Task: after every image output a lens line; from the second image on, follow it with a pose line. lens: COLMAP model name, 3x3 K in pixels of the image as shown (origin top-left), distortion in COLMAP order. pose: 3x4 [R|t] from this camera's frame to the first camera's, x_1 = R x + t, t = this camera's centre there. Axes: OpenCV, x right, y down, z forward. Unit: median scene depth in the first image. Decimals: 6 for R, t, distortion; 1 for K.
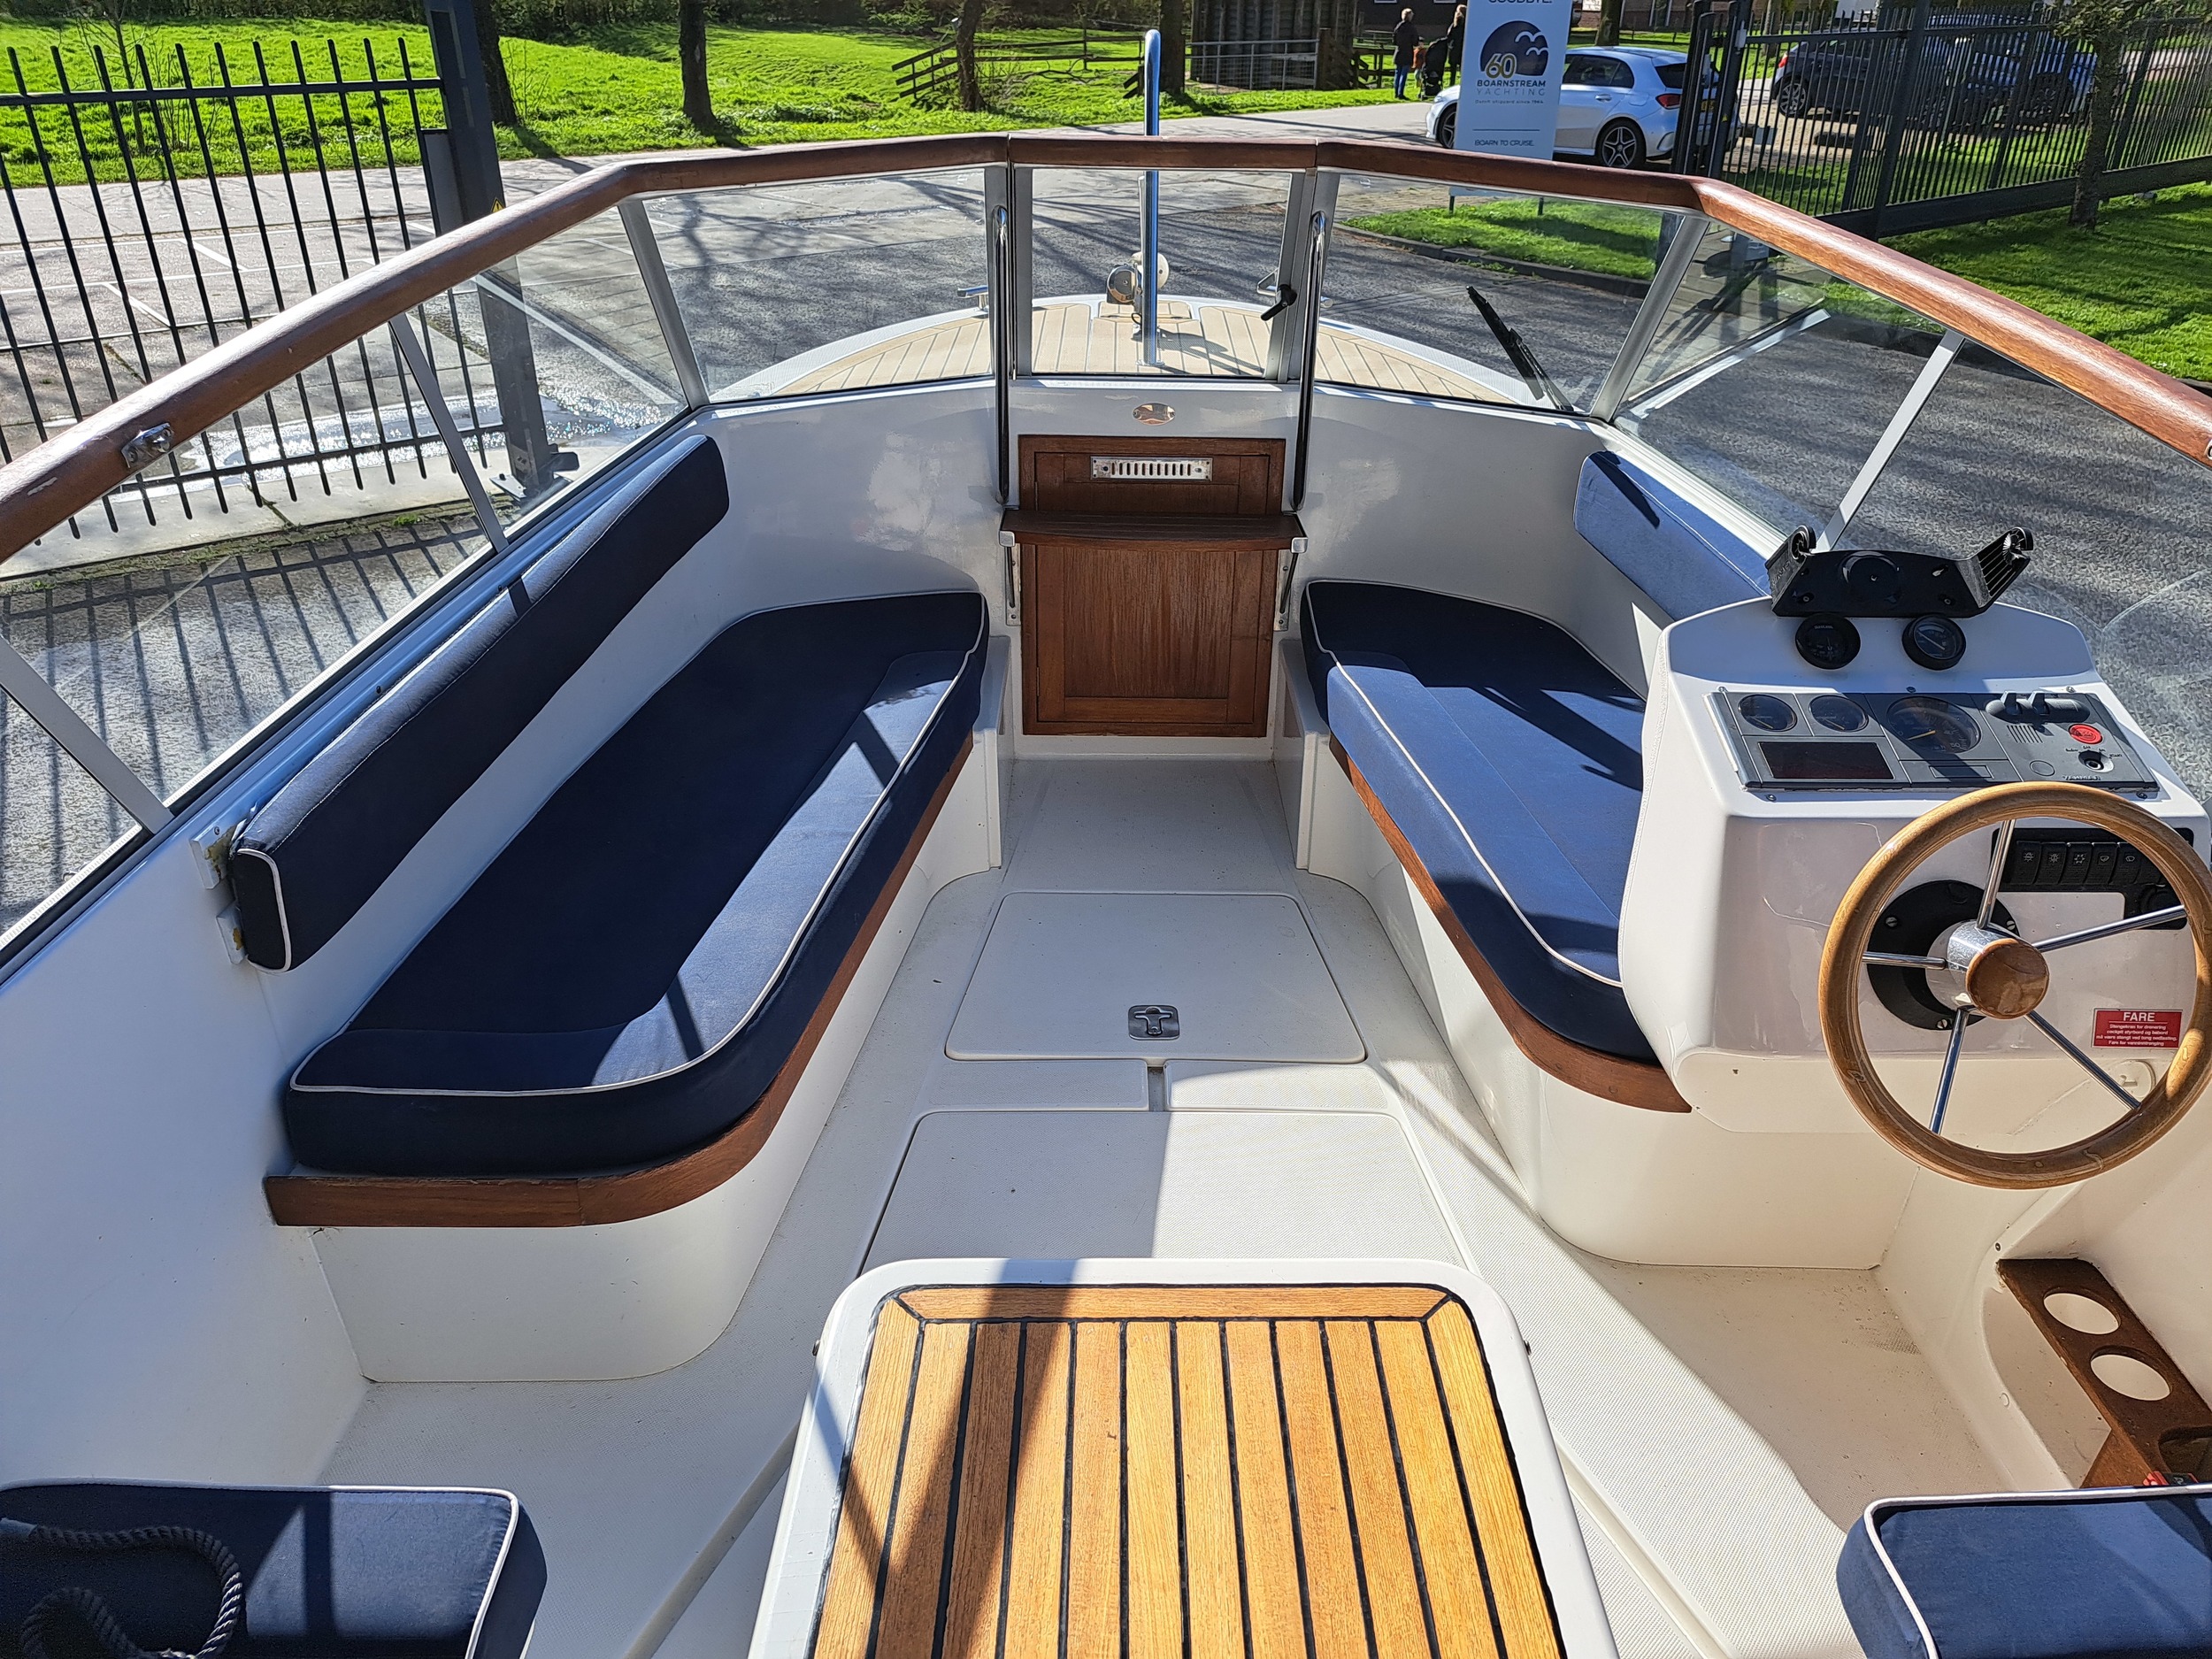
lens RADIAL K [[1569.5, 0, 1124.8], [0, 1569.5, 831.8], [0, 0, 1]] dist [0.083615, -0.091228]
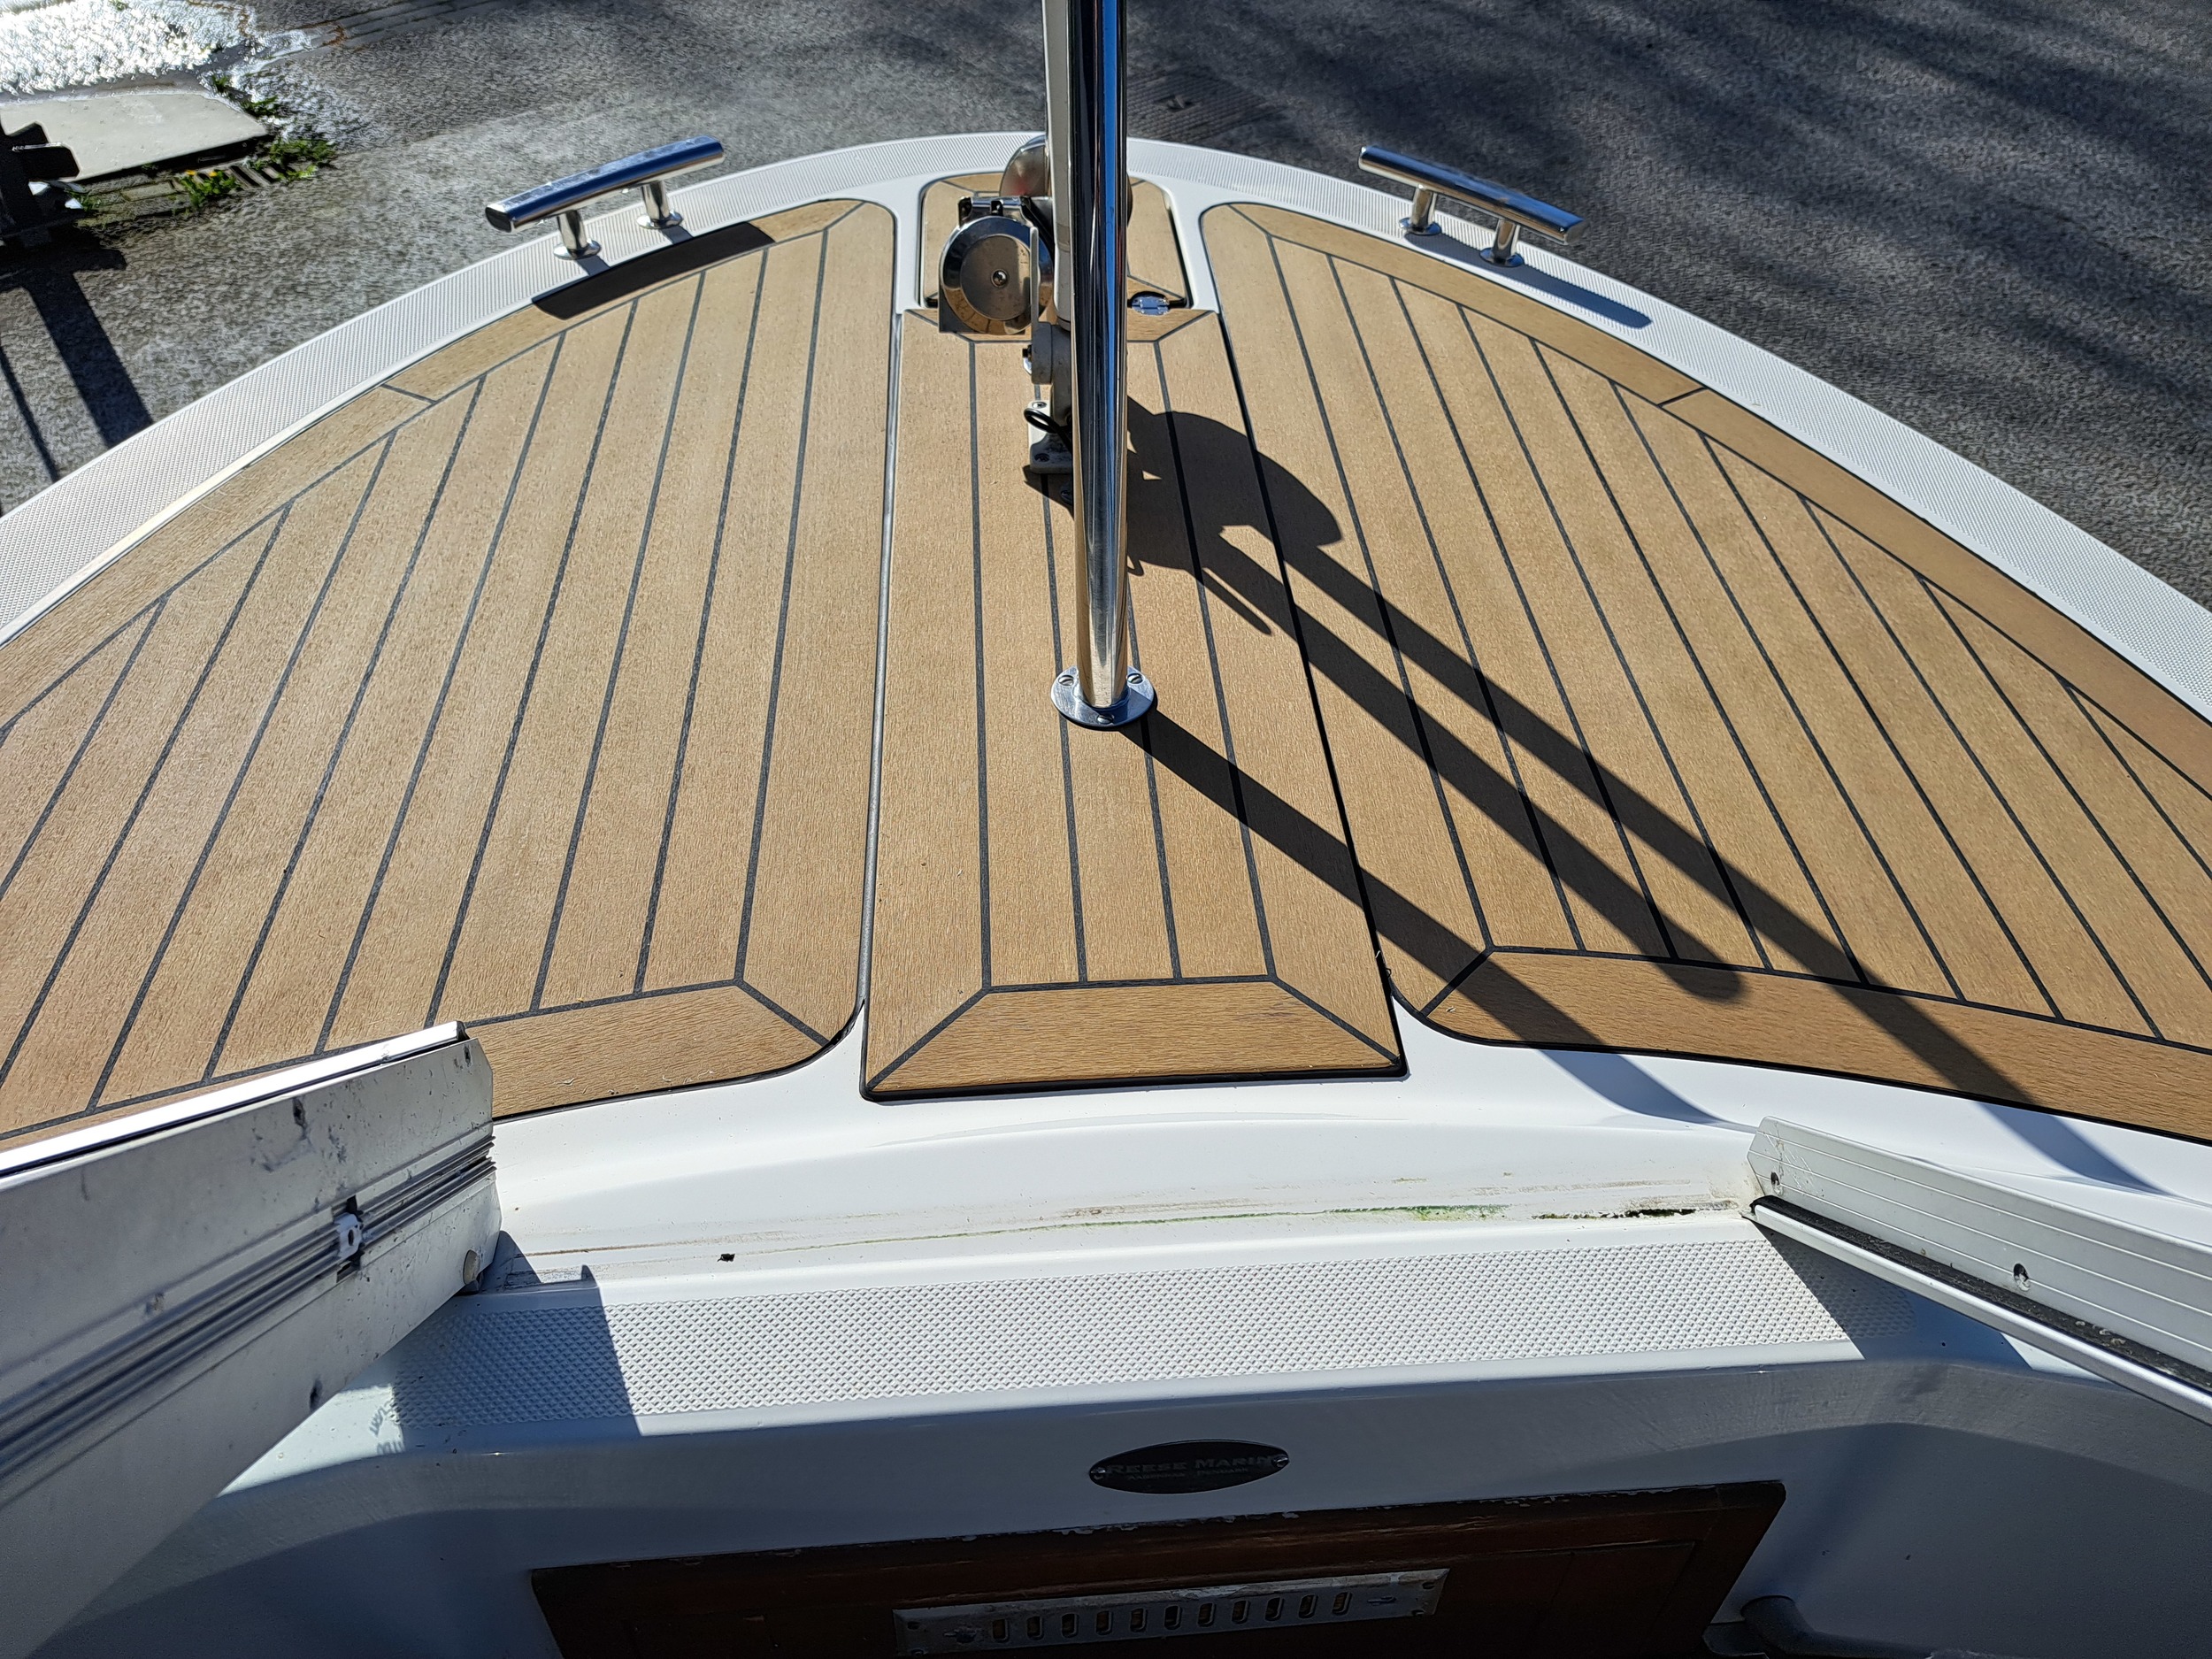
lens RADIAL K [[1587.4, 0, 1121.1], [0, 1587.4, 820.0], [0, 0, 1]] dist [0.062360, -0.065907]
pose [[0.996968, -0.038976, 0.067343, -0.001183], [0.018855, 0.960717, 0.276889, -0.421607], [-0.075489, -0.274780, 0.958539, 0.861826]]
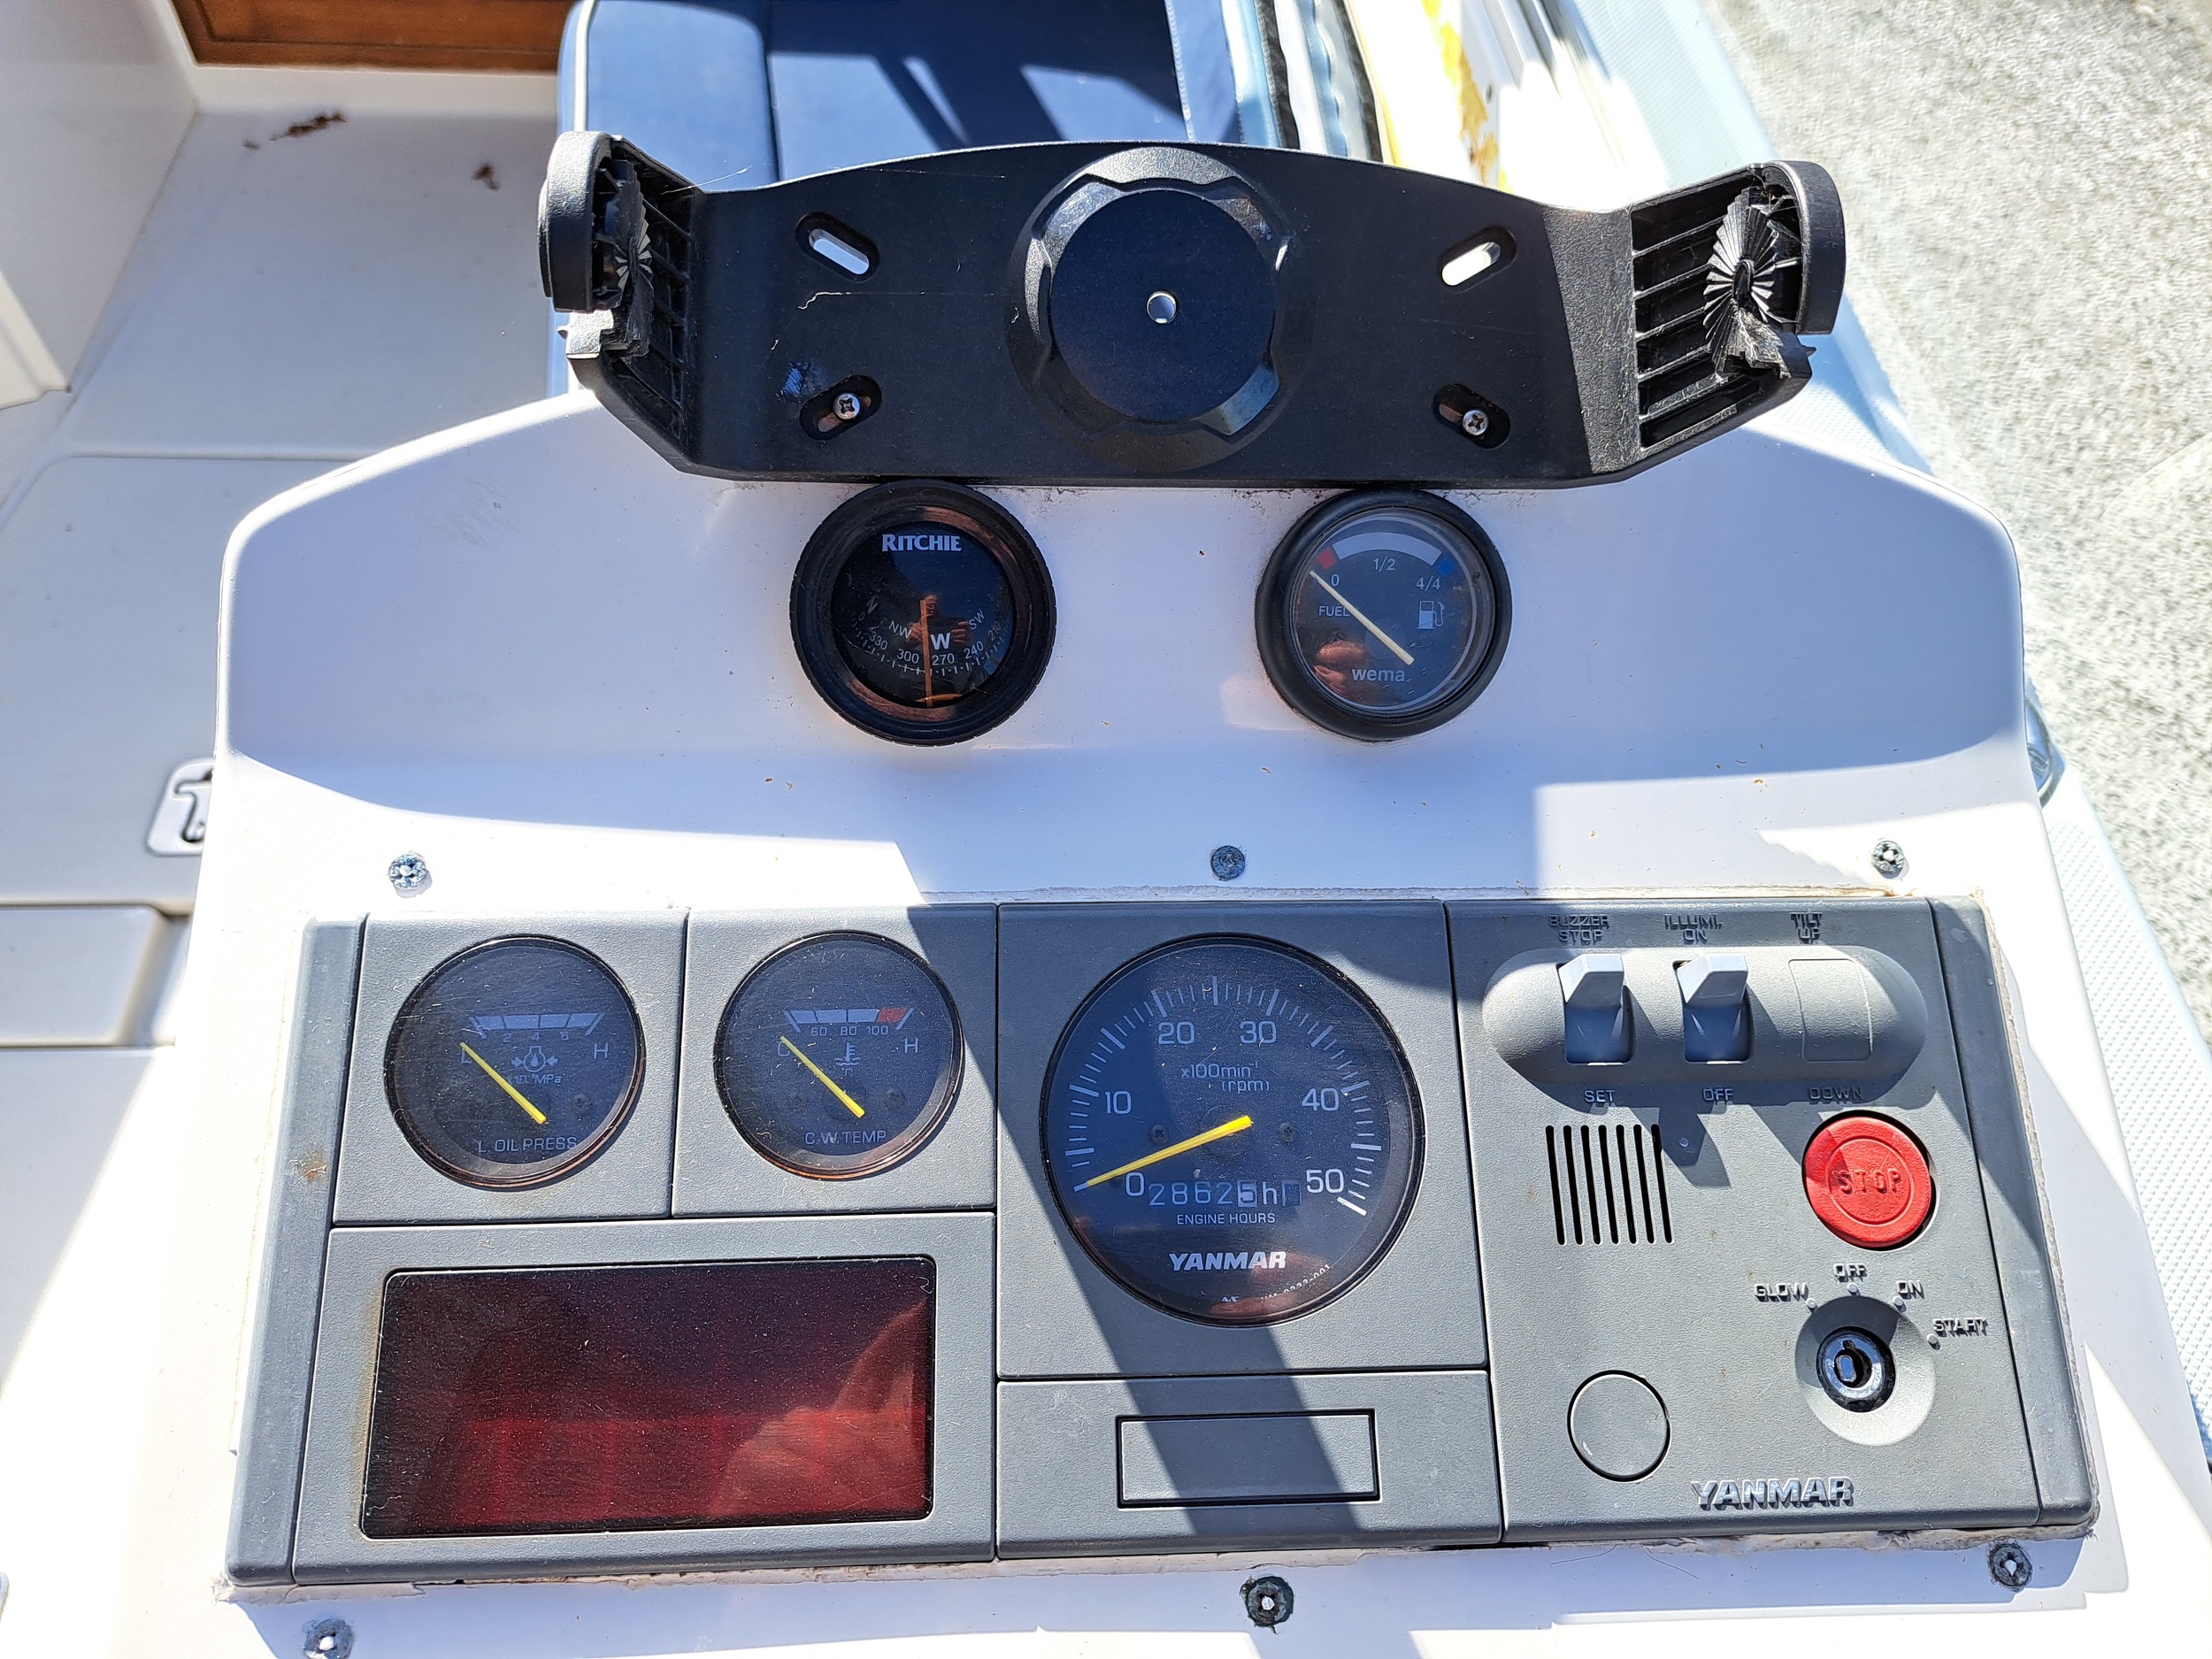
lens RADIAL K [[1626.4, 0, 1106.4], [0, 1626.4, 816.3], [0, 0, 1]] dist [0.006193, -0.000056]
pose [[0.999220, -0.002231, 0.039416, 0.252921], [-0.016376, 0.885041, 0.465225, -0.112119], [-0.035923, -0.465508, 0.884314, 0.430113]]
